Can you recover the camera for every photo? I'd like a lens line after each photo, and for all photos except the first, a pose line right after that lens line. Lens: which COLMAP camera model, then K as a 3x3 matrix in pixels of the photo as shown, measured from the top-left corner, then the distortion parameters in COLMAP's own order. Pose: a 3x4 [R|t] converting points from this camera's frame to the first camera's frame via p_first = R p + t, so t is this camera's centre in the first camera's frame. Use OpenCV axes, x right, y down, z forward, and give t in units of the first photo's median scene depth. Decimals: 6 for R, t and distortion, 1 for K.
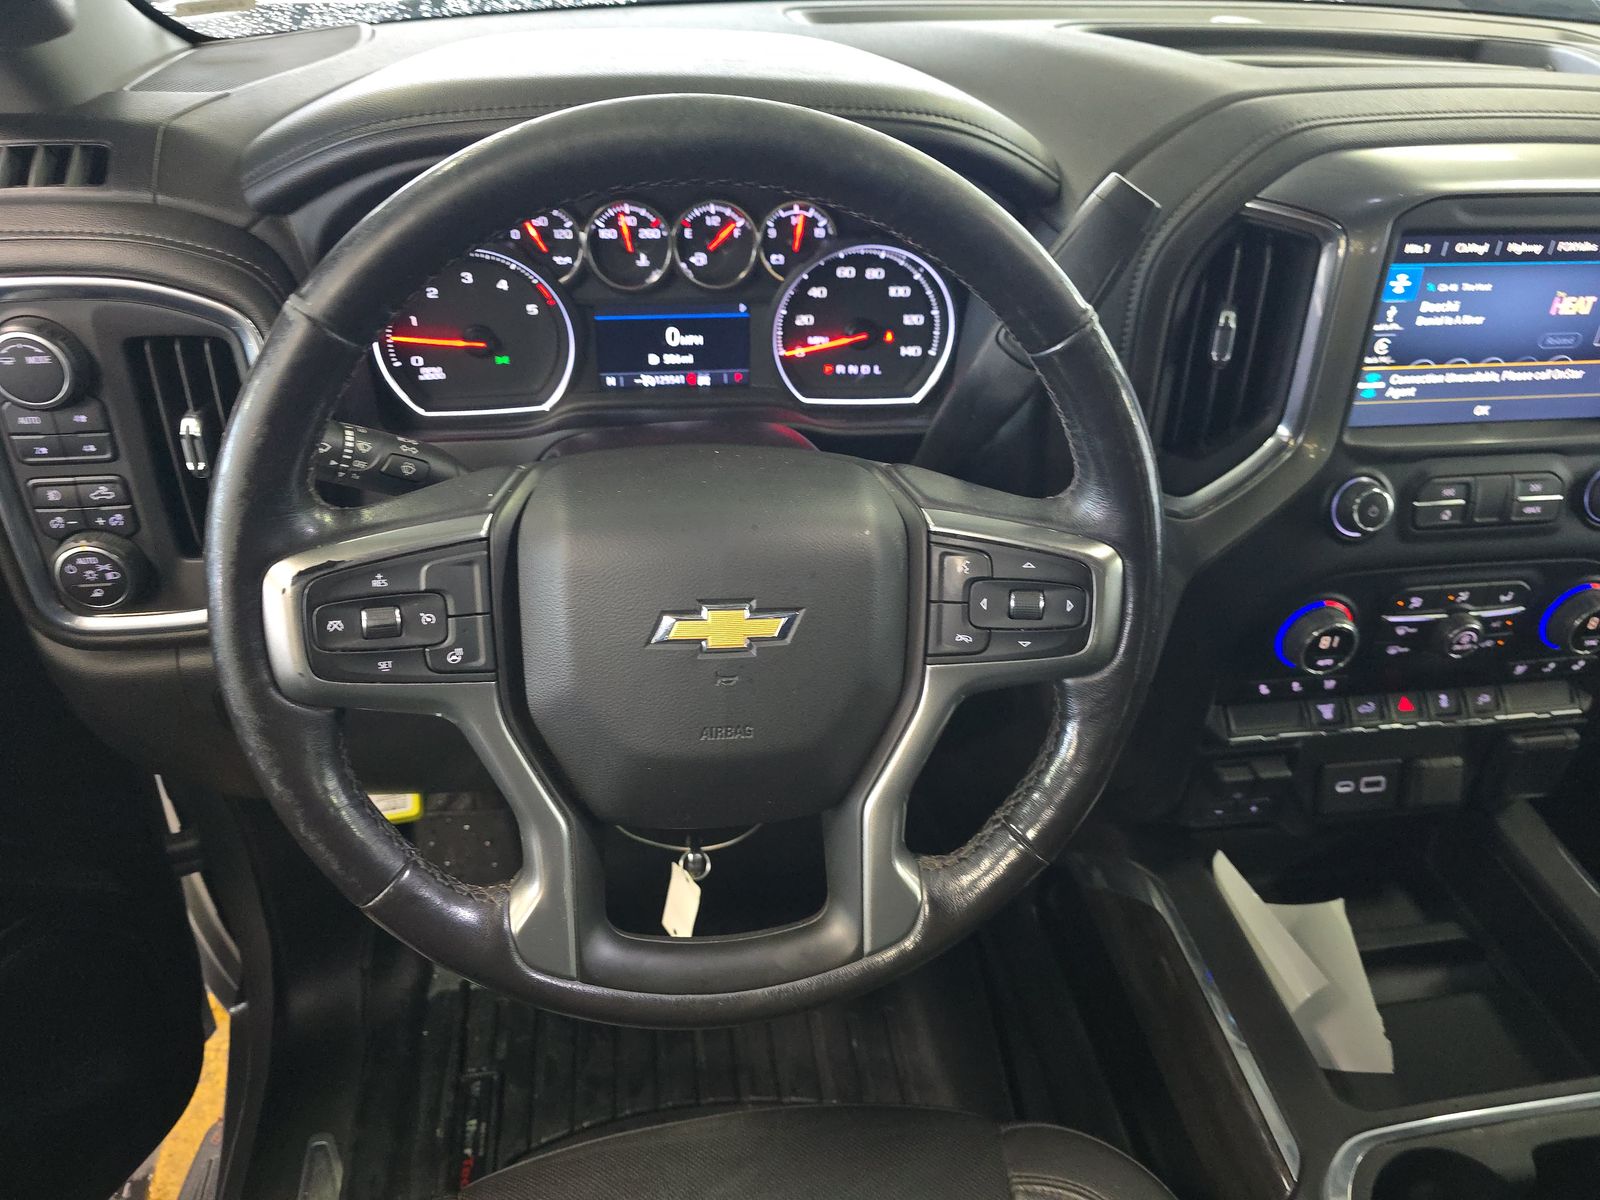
lens RADIAL K [[1105.6, 0, 804.9], [0, 1105.6, 602.0], [0, 0, 1]] dist [0.004437, -0.000635]
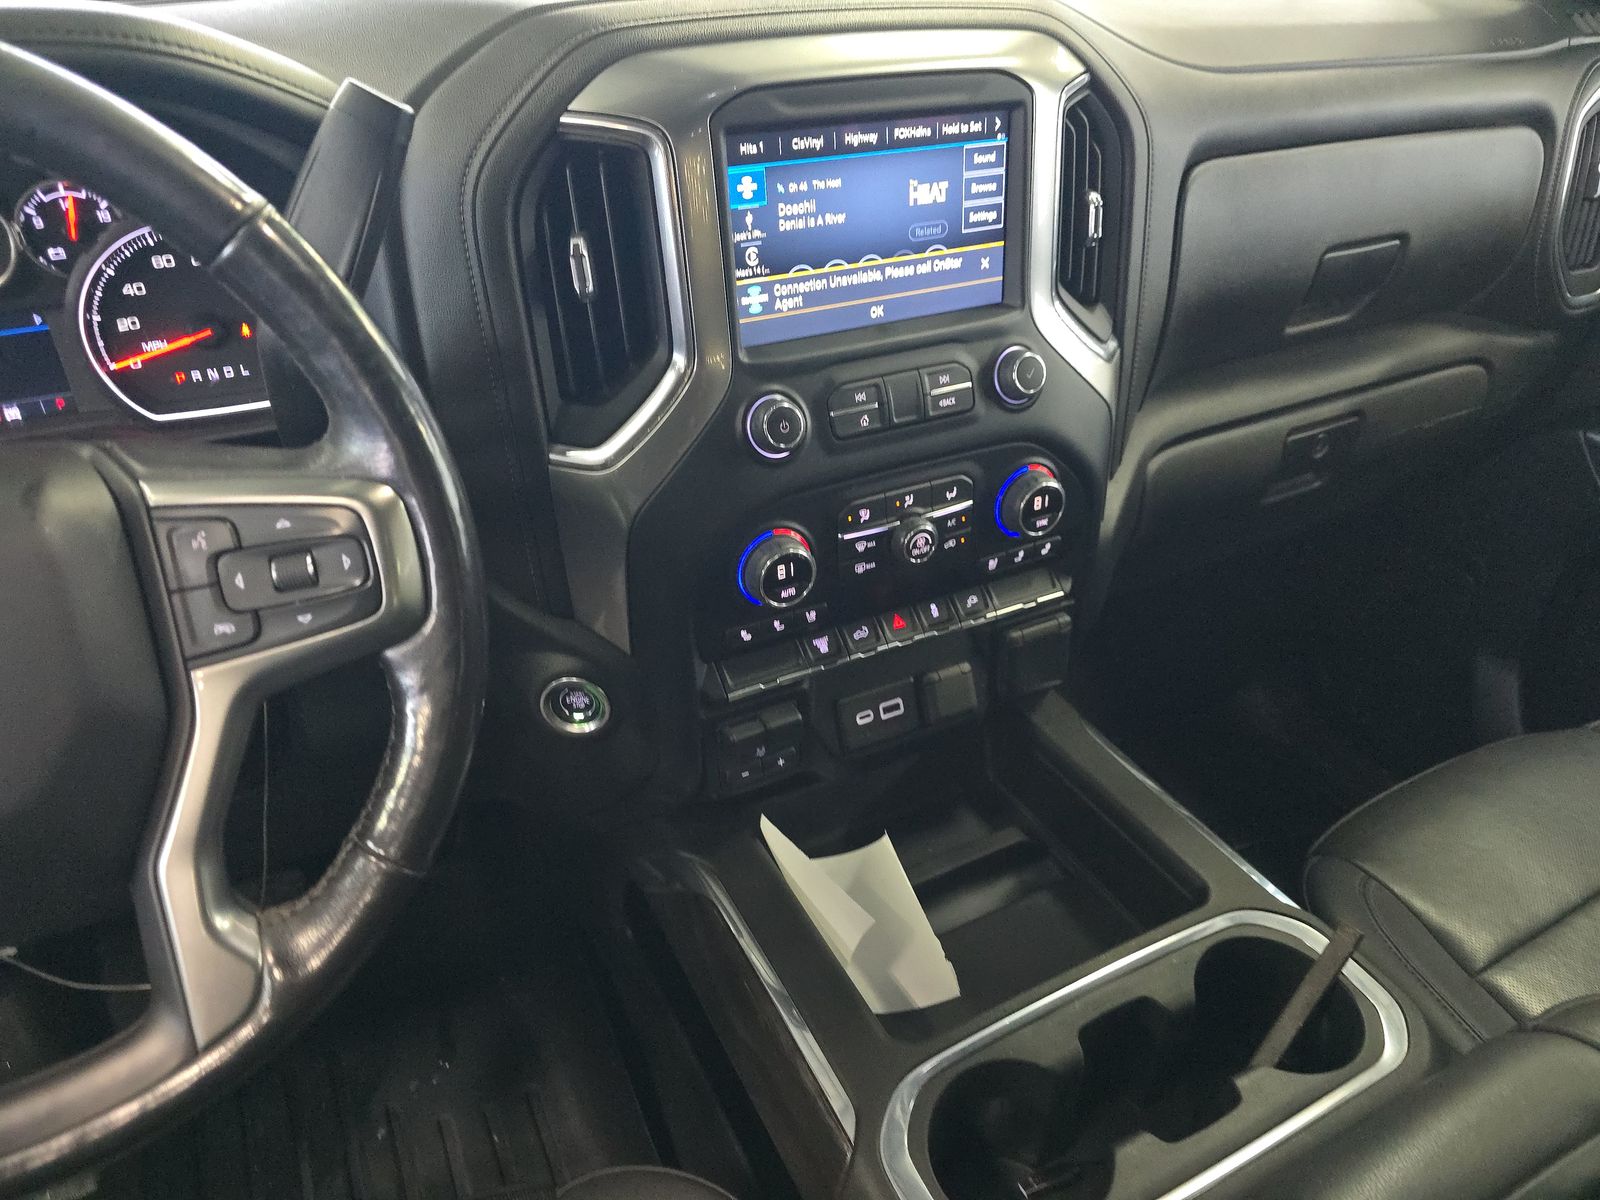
lens RADIAL K [[1081.6, 0, 804.9], [0, 1081.6, 605.4], [0, 0, 1]] dist [0.049707, -0.051984]
pose [[0.950397, -0.204201, 0.234624, 0.266528], [0.214258, 0.976613, -0.017921, 0.086608], [-0.225477, 0.067302, 0.971921, 0.087850]]
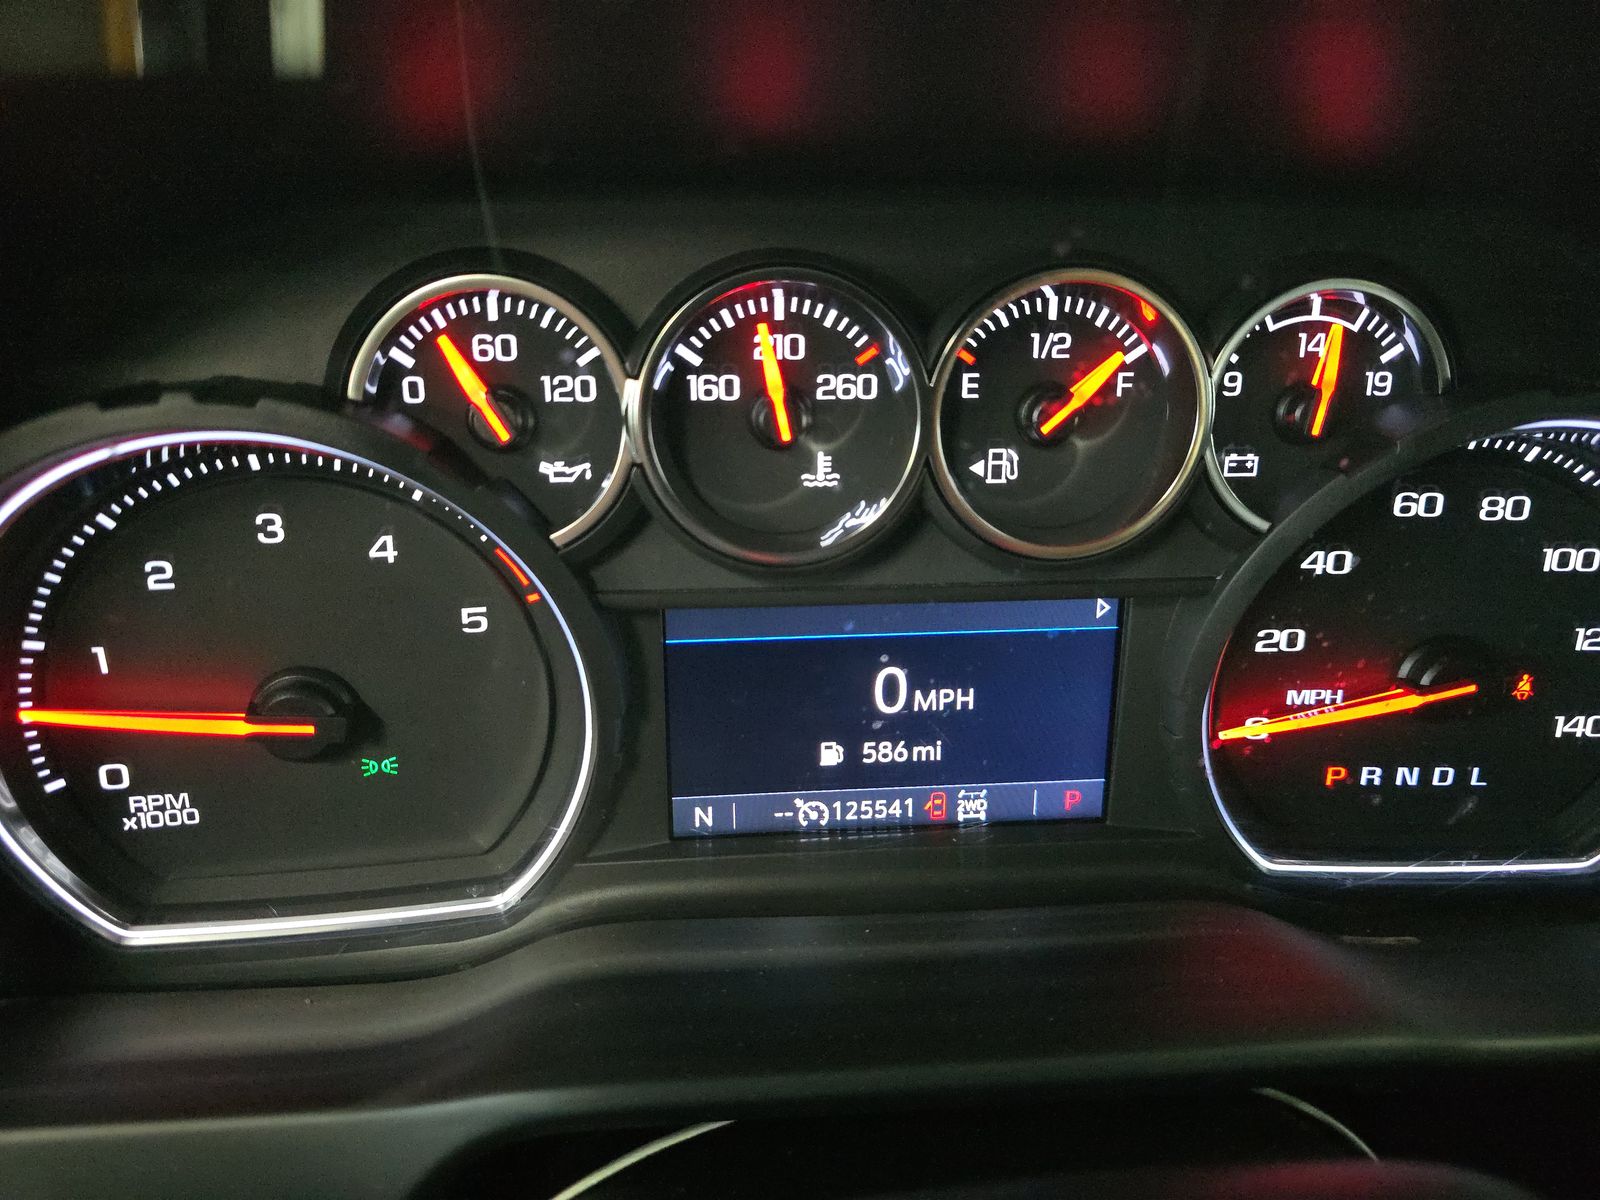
lens RADIAL K [[1068.7, 0, 801.9], [0, 1068.7, 599.6], [0, 0, 1]] dist [-0.003407, -0.001842]
pose [[0.997609, -0.001628, -0.069097, -0.130519], [-0.013146, 0.977002, -0.212826, -0.207822], [0.067854, 0.213225, 0.974644, 0.709942]]
